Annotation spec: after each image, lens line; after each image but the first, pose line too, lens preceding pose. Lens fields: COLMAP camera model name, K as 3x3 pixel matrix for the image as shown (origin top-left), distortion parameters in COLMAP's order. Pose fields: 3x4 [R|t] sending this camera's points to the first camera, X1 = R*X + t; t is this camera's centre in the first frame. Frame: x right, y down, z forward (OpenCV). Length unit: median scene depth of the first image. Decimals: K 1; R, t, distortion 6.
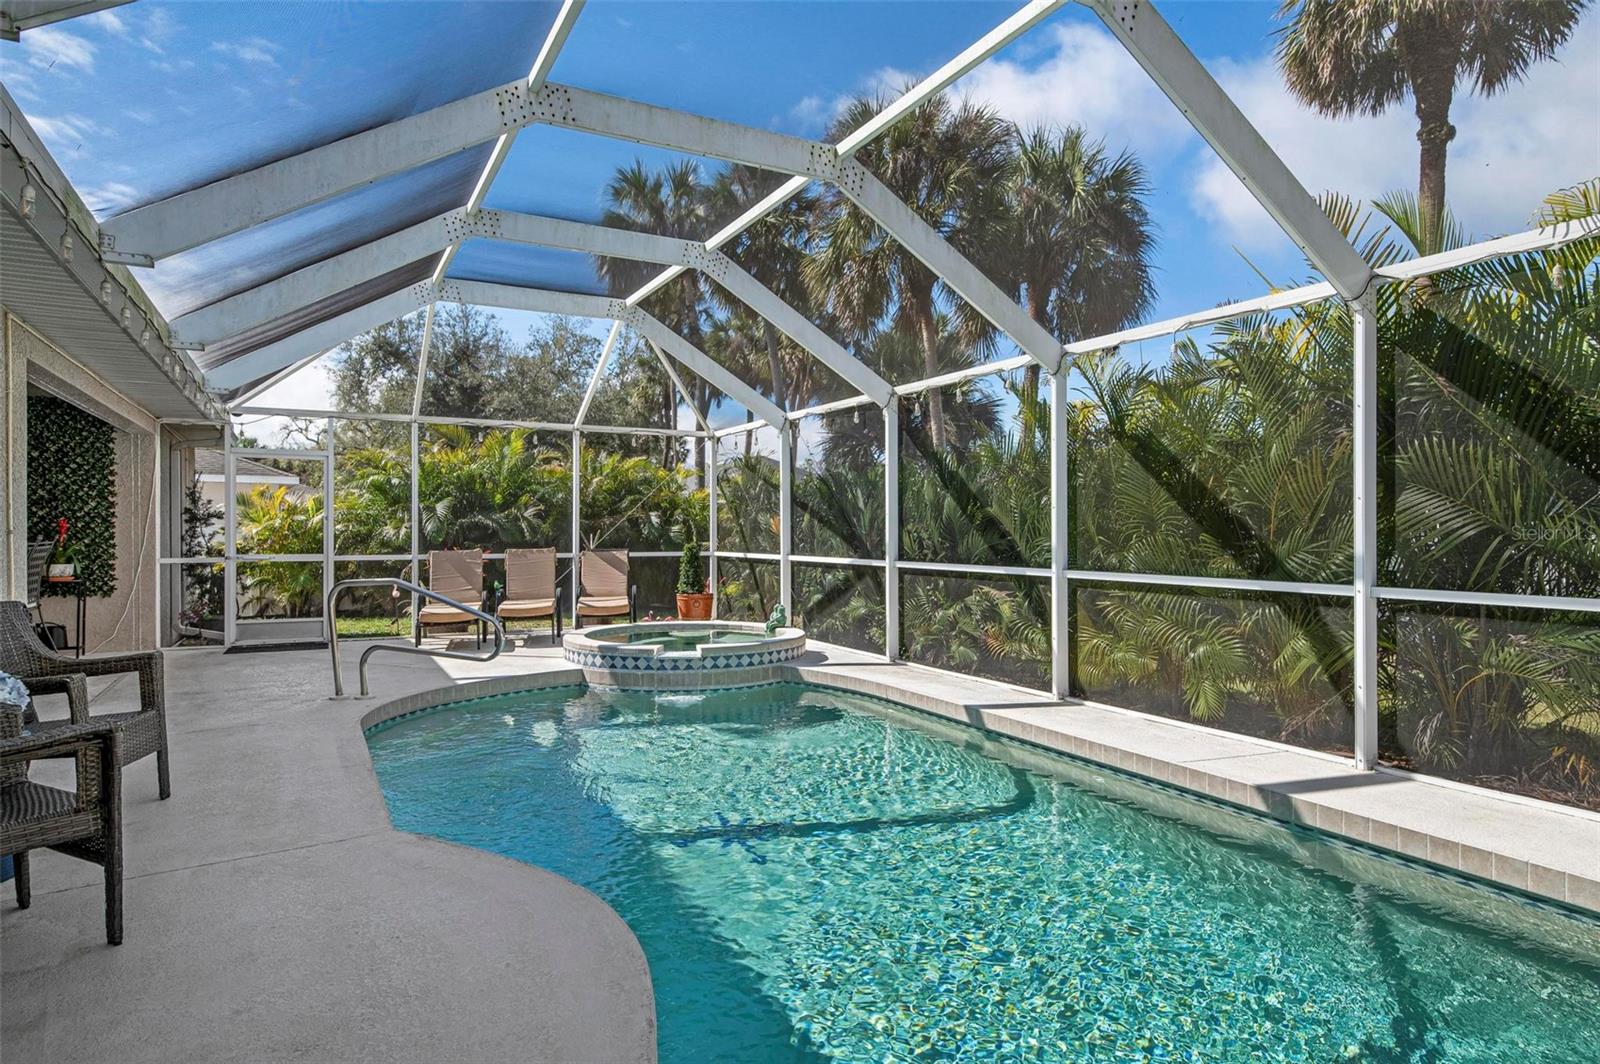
lens RADIAL K [[914.2, 0, 798.2], [0, 914.2, 528.3], [0, 0, 1]] dist [-0.006684, -0.002925]
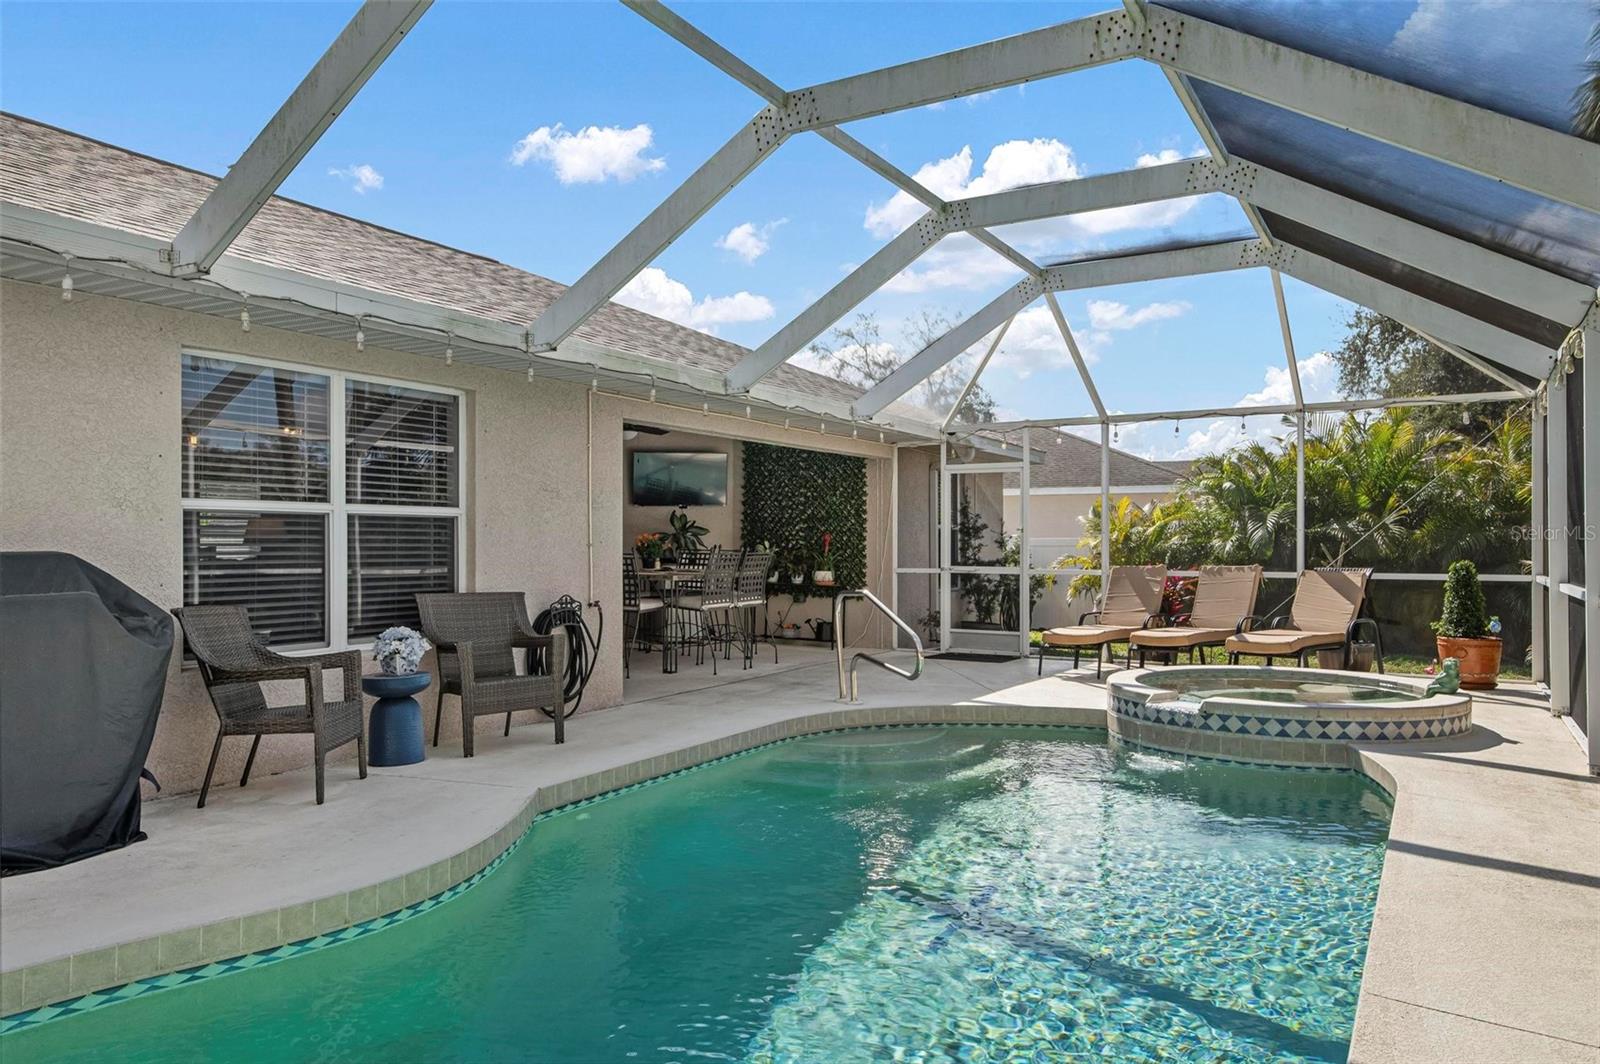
lens RADIAL K [[1088.0, 0, 802.2], [0, 1088.0, 543.9], [0, 0, 1]] dist [0.007448, 0.001104]
pose [[0.525044, 0.000346, -0.851075, 0.407678], [0.004683, 0.999984, 0.003296, -0.002002], [0.851062, -0.005717, 0.525034, 0.214722]]
